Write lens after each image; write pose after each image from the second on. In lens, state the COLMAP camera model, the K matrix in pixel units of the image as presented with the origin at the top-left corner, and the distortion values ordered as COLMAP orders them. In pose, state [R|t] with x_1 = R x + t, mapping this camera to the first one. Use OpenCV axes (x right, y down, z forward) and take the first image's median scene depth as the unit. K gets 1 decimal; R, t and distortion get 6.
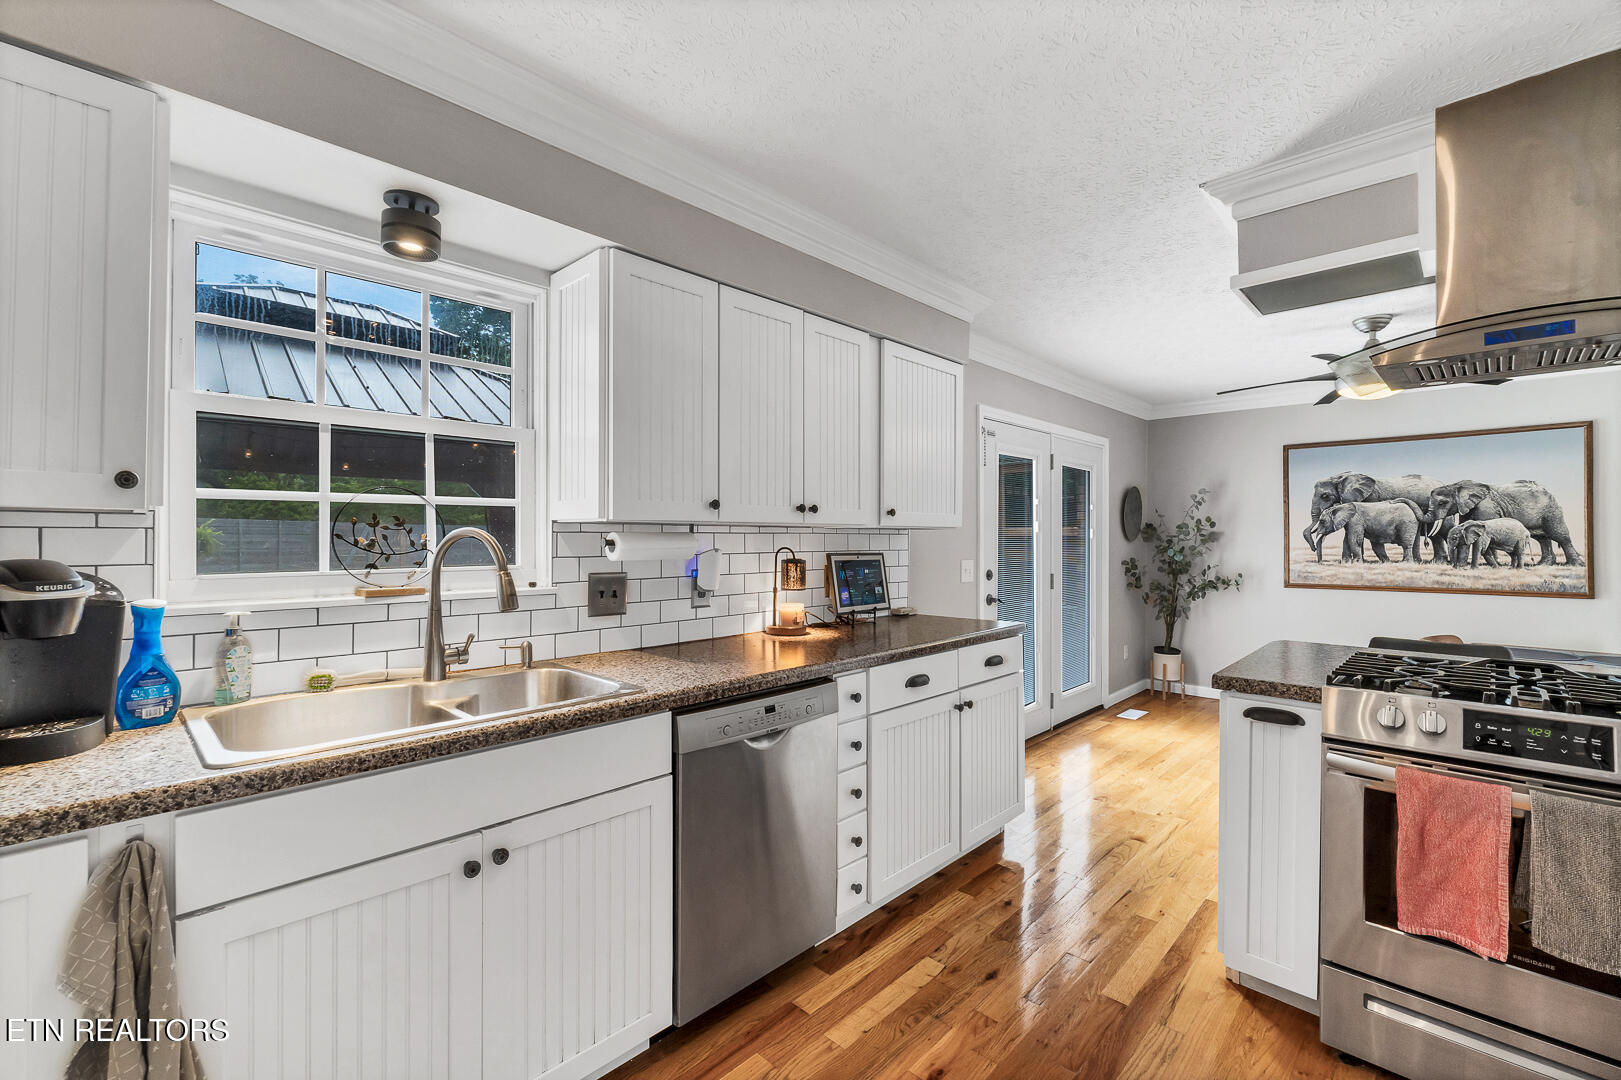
lens RADIAL K [[707.5, 0, 829.4], [0, 707.5, 531.5], [0, 0, 1]] dist [-0.006462, -0.000395]
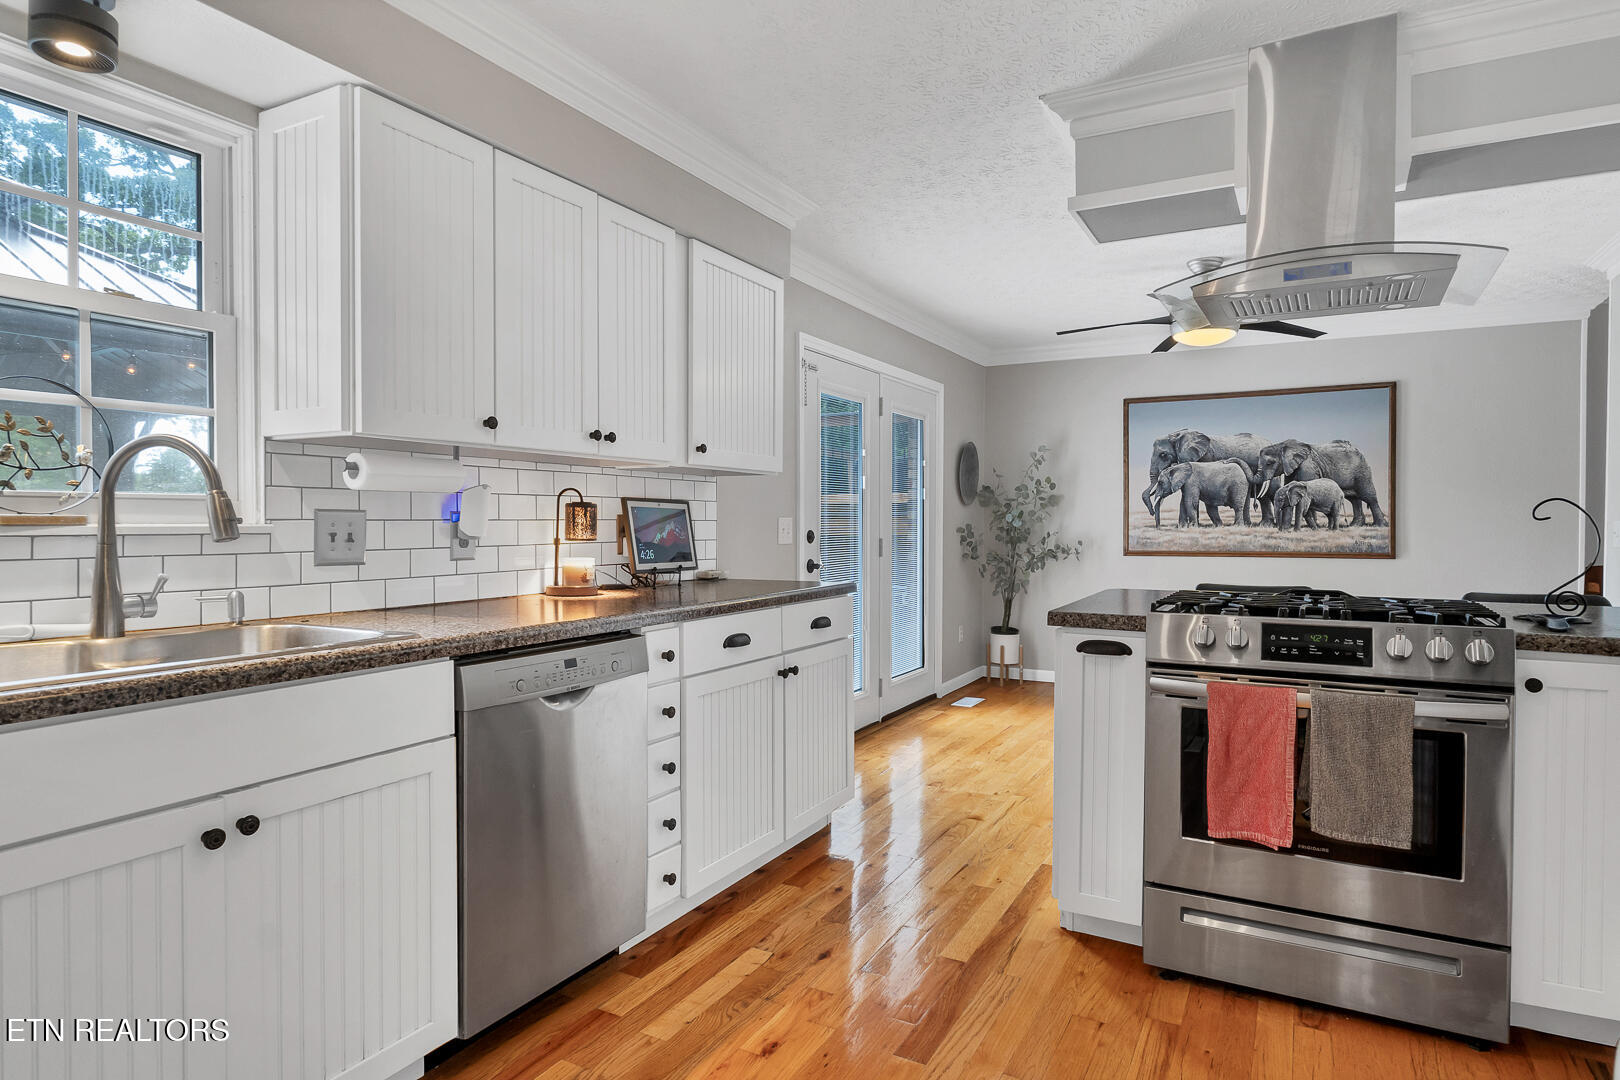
lens RADIAL K [[921.7, 0, 843.4], [0, 921.7, 526.1], [0, 0, 1]] dist [-0.006217, 0.000625]
pose [[0.963233, -0.002792, 0.268652, -0.062063], [-0.001428, 0.999879, 0.015514, 0.067906], [-0.268663, -0.015327, 0.963112, -0.130044]]
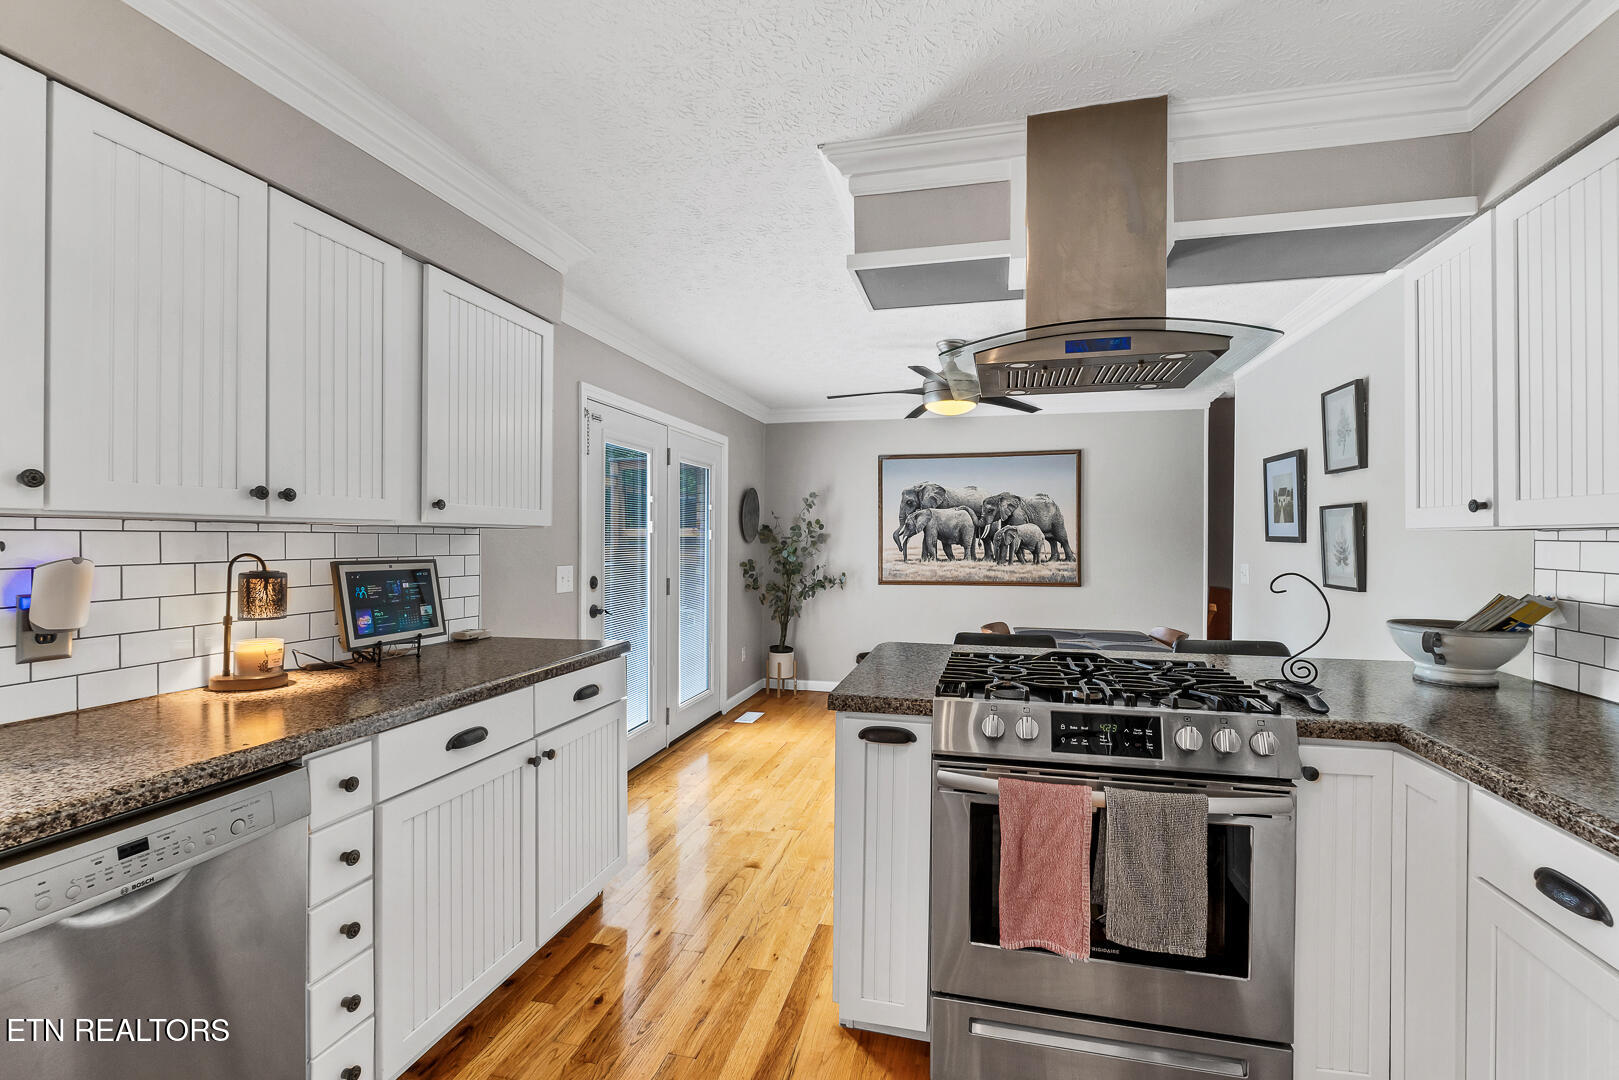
lens RADIAL K [[706.6, 0, 848.7], [0, 706.6, 540.4], [0, 0, 1]] dist [-0.006462, -0.000395]
pose [[0.857418, 0.000266, 0.514621, 0.108425], [-0.005986, 0.999937, 0.009455, 0.001172], [-0.514586, -0.011187, 0.857366, 0.229092]]
